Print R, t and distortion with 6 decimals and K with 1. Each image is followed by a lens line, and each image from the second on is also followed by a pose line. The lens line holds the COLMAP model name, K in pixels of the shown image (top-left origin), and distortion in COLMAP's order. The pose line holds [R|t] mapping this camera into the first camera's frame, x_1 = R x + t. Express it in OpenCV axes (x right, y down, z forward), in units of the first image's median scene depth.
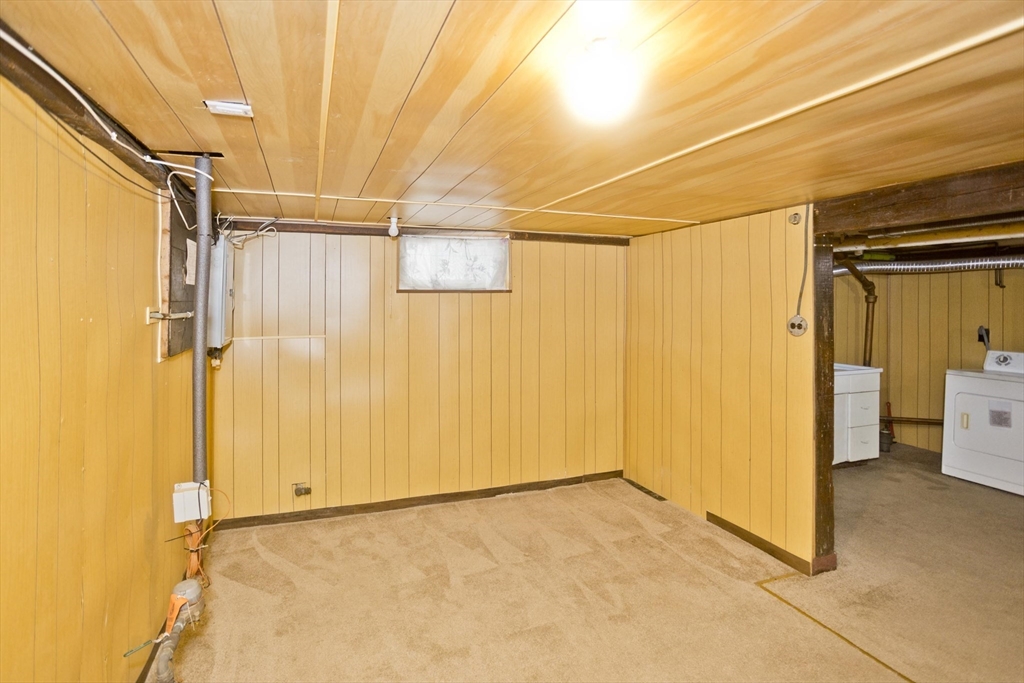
lens RADIAL K [[511.9, 0, 484.8], [0, 511.9, 306.5], [0, 0, 1]] dist [-0.004070, -0.000293]
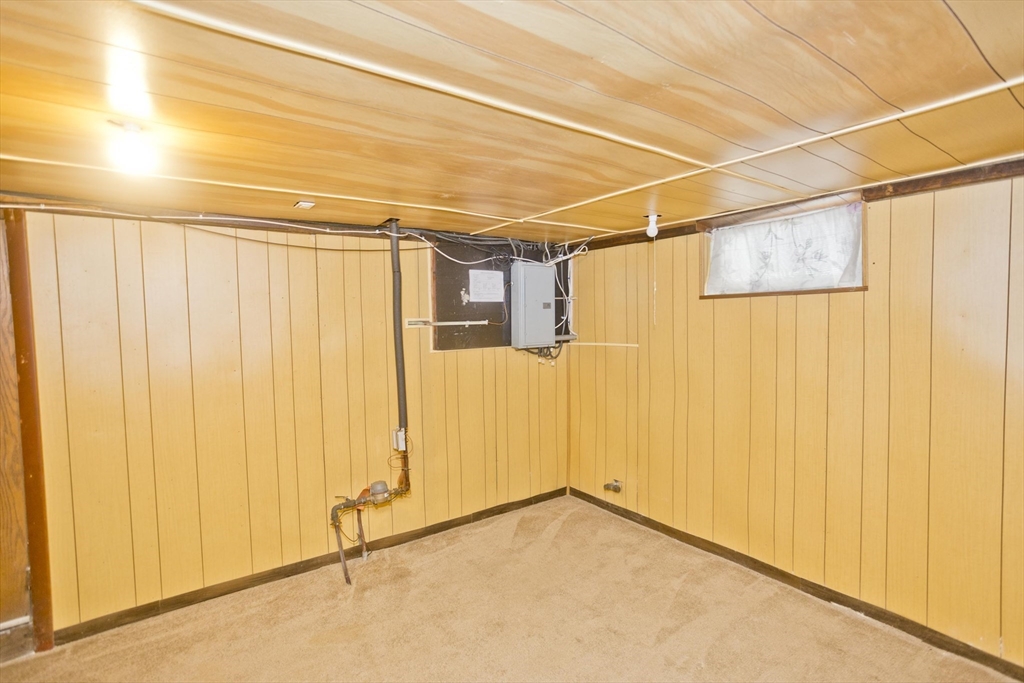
lens RADIAL K [[485.6, 0, 511.4], [0, 485.6, 338.1], [0, 0, 1]] dist [0.000854, 0.000329]
pose [[0.312797, 0.032614, -0.949260, 0.484539], [0.006823, 0.999307, 0.036582, 0.005843], [0.949795, -0.017920, 0.312358, 0.429656]]
